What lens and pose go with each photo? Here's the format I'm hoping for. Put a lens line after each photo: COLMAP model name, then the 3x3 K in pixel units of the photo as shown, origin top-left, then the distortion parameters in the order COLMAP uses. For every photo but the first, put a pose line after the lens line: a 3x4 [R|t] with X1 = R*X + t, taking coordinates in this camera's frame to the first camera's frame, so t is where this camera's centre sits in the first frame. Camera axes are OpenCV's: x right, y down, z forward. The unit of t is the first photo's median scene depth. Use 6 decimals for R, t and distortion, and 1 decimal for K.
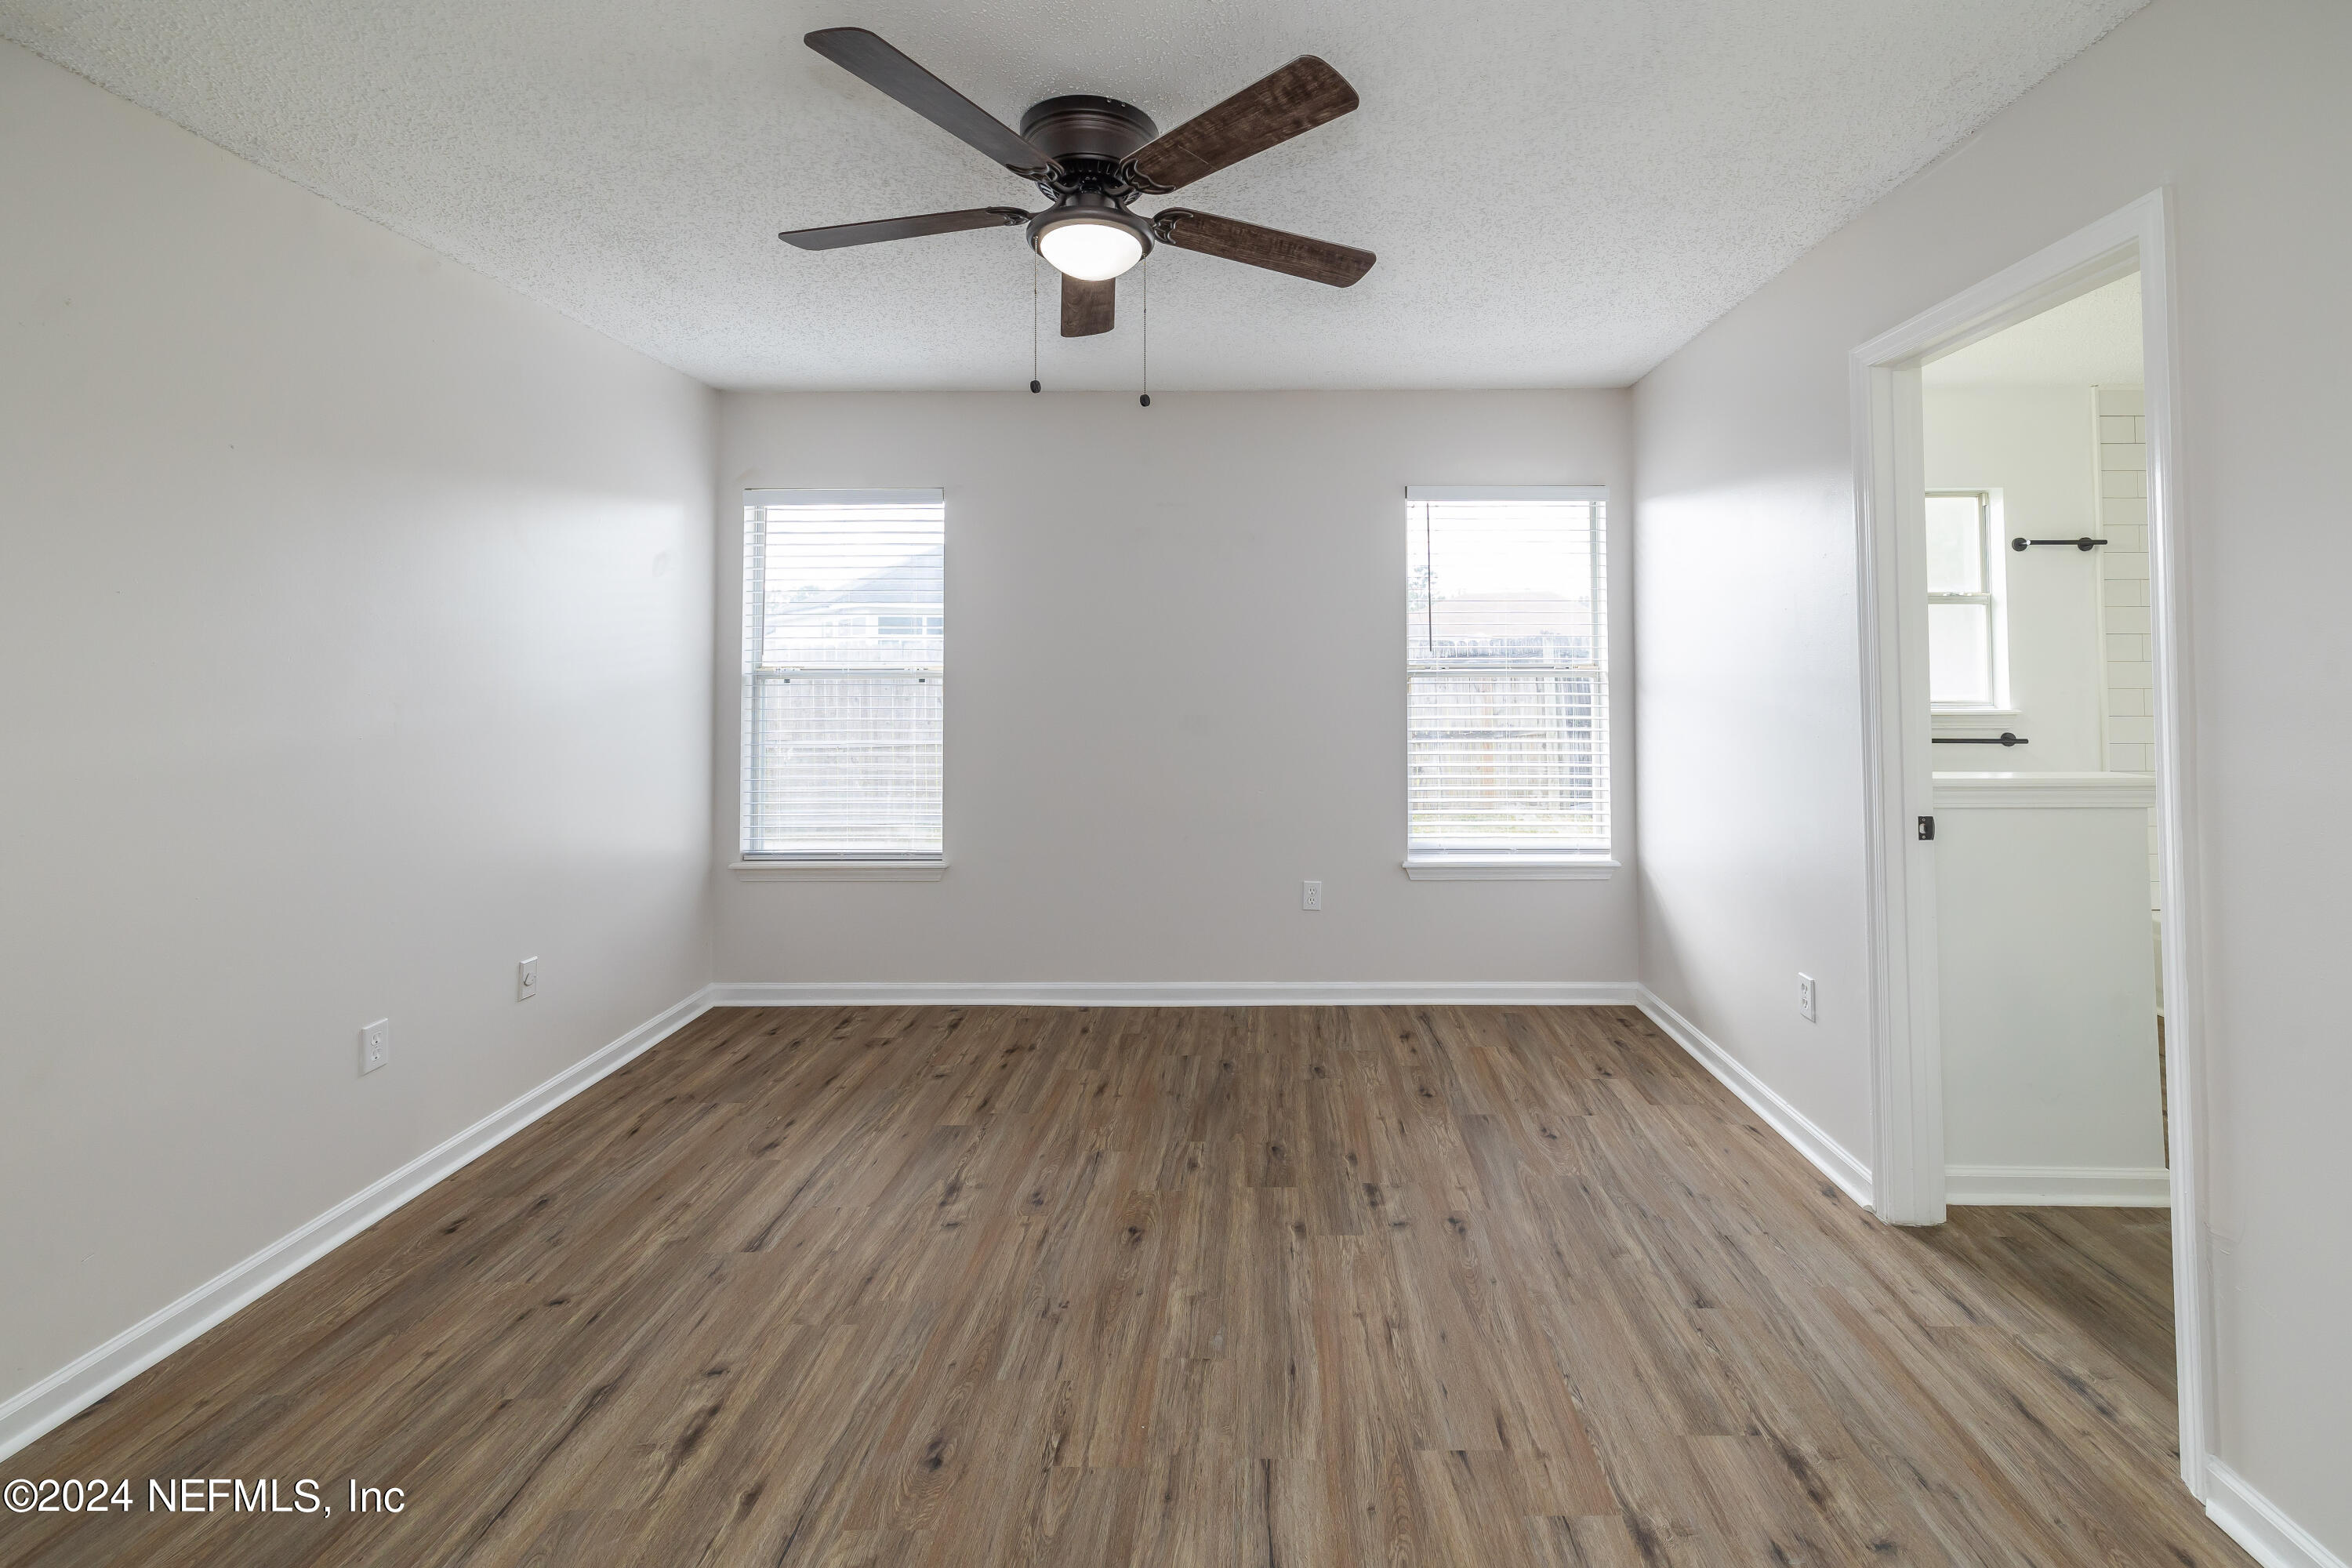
lens RADIAL K [[1014.1, 0, 1182.7], [0, 1014.1, 784.3], [0, 0, 1]] dist [0.001984, 0.000375]
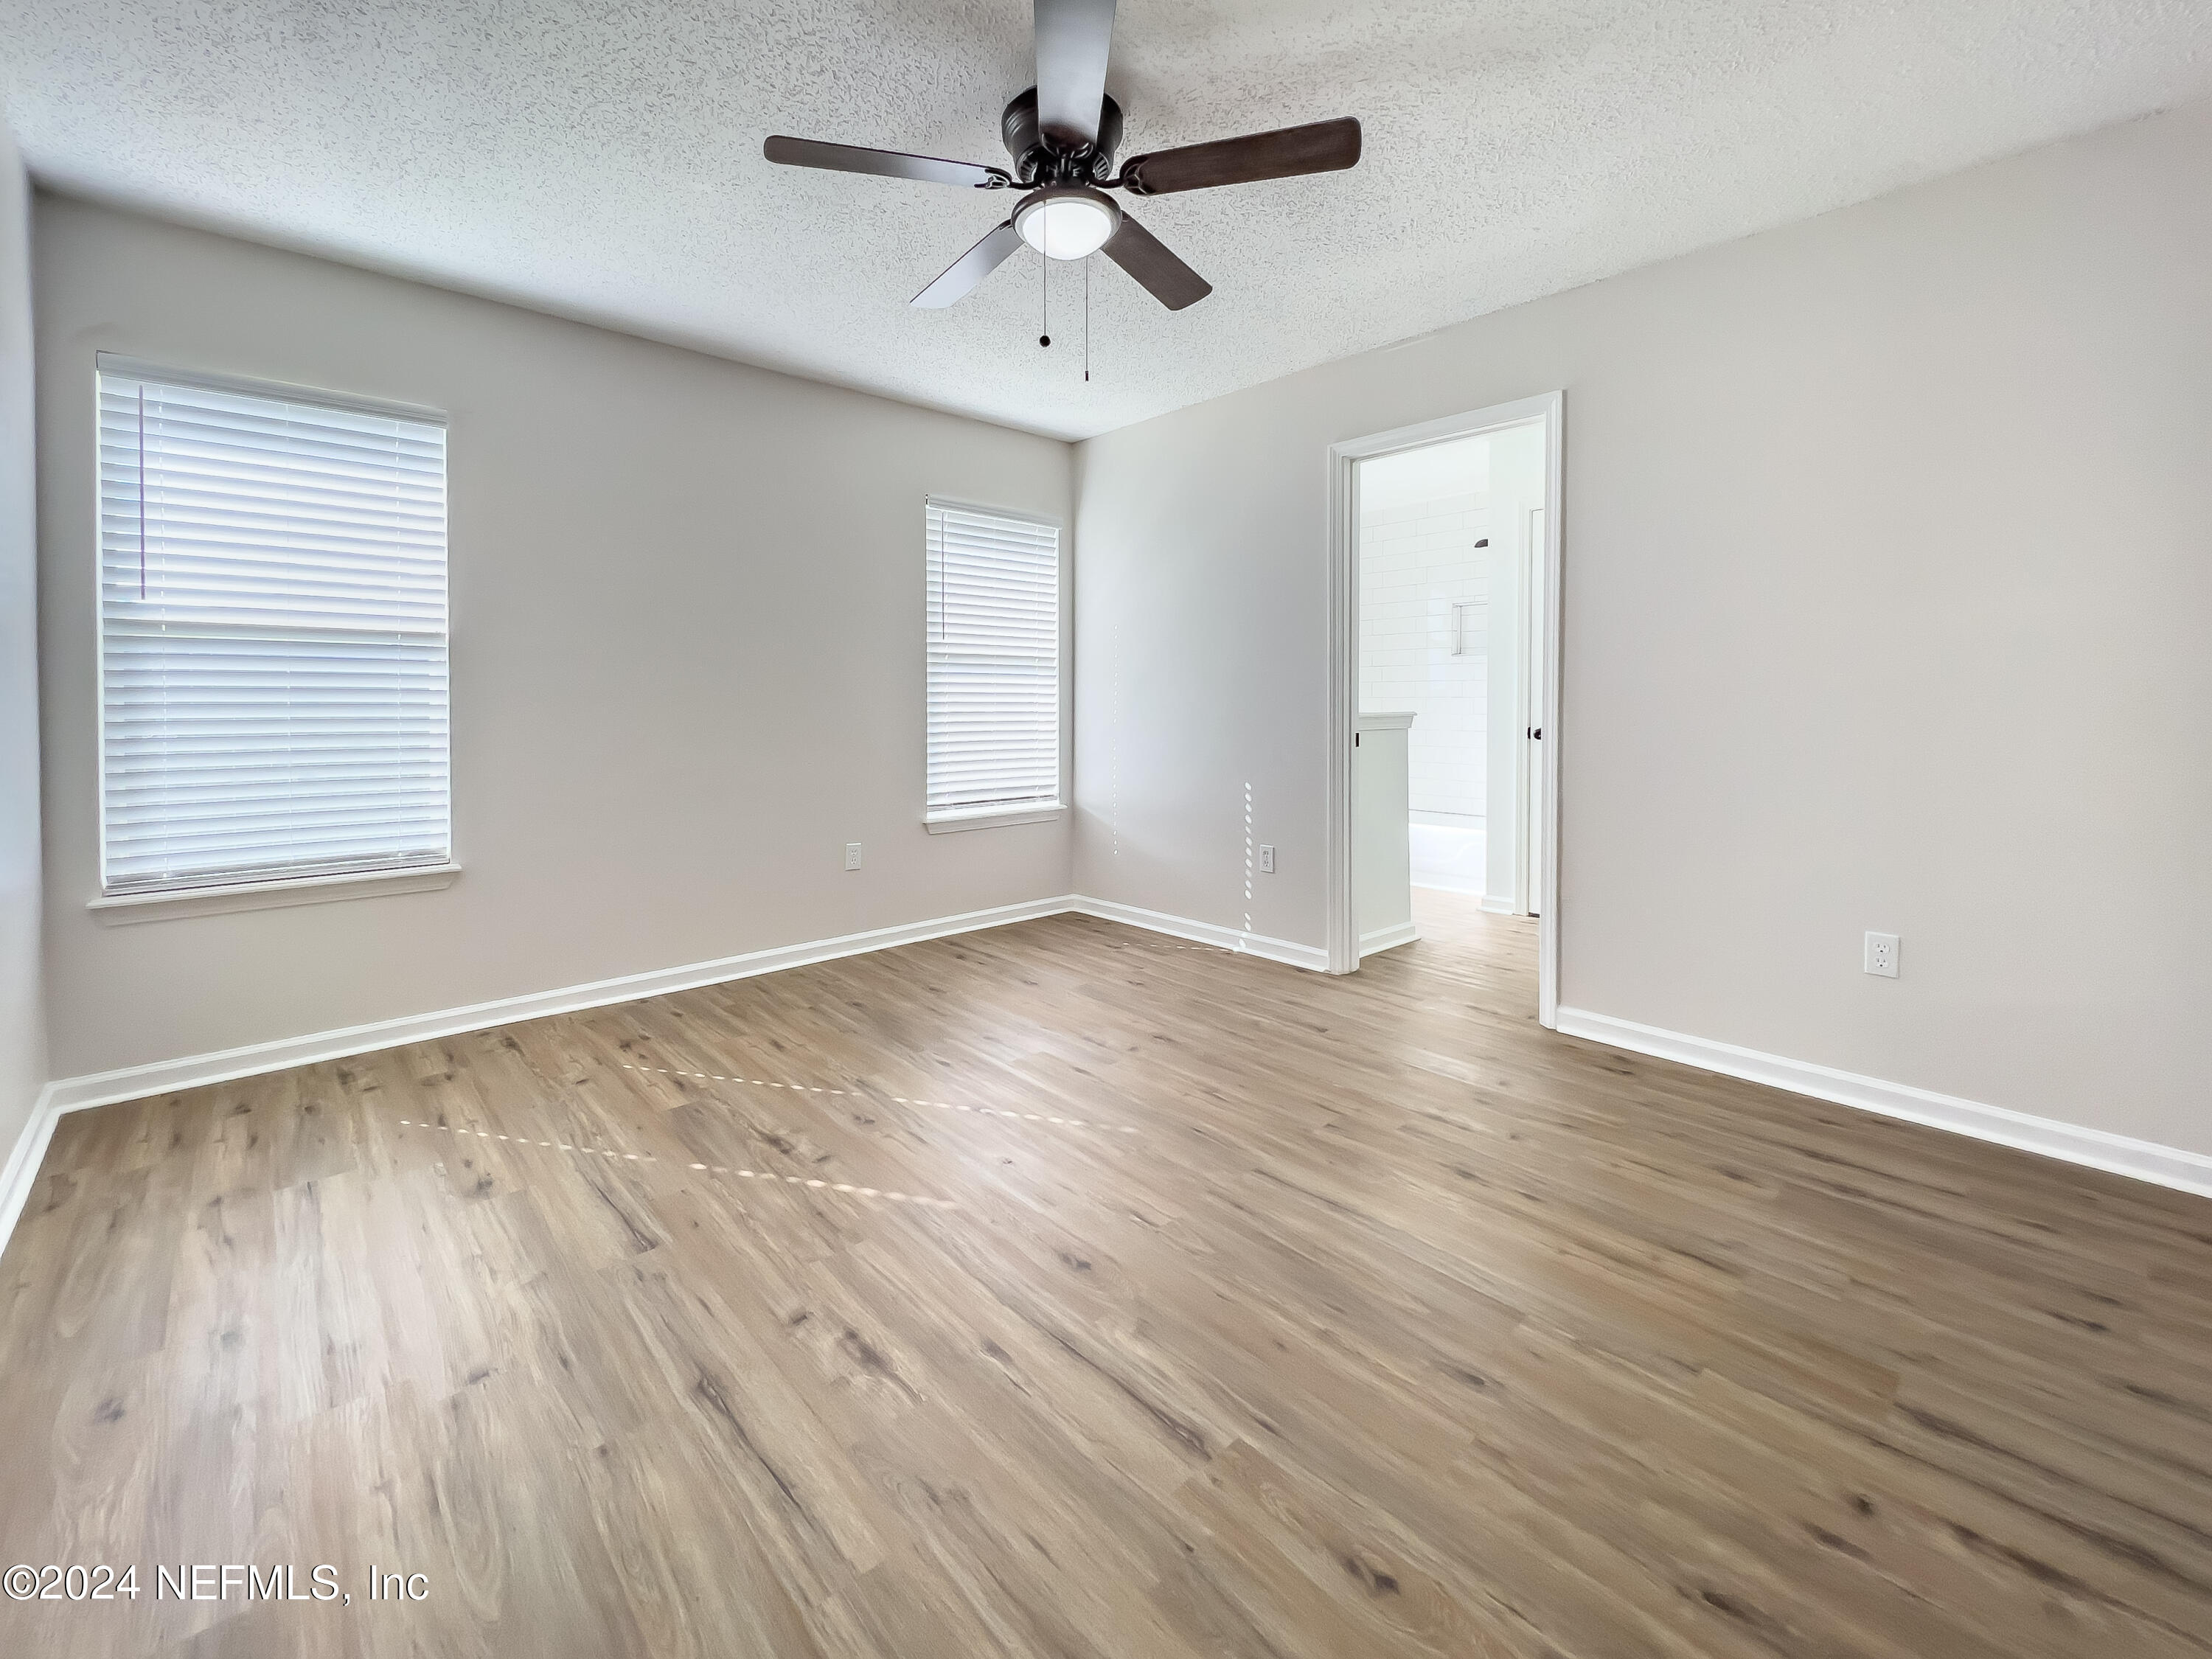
lens RADIAL K [[889.5, 0, 1106.9], [0, 889.5, 838.4], [0, 0, 1]] dist [0.023384, 0.000038]
pose [[0.749892, -0.101789, 0.653682, -0.596406], [0.065294, 0.994656, 0.079980, 0.057428], [-0.658330, -0.017295, 0.752531, 0.133902]]
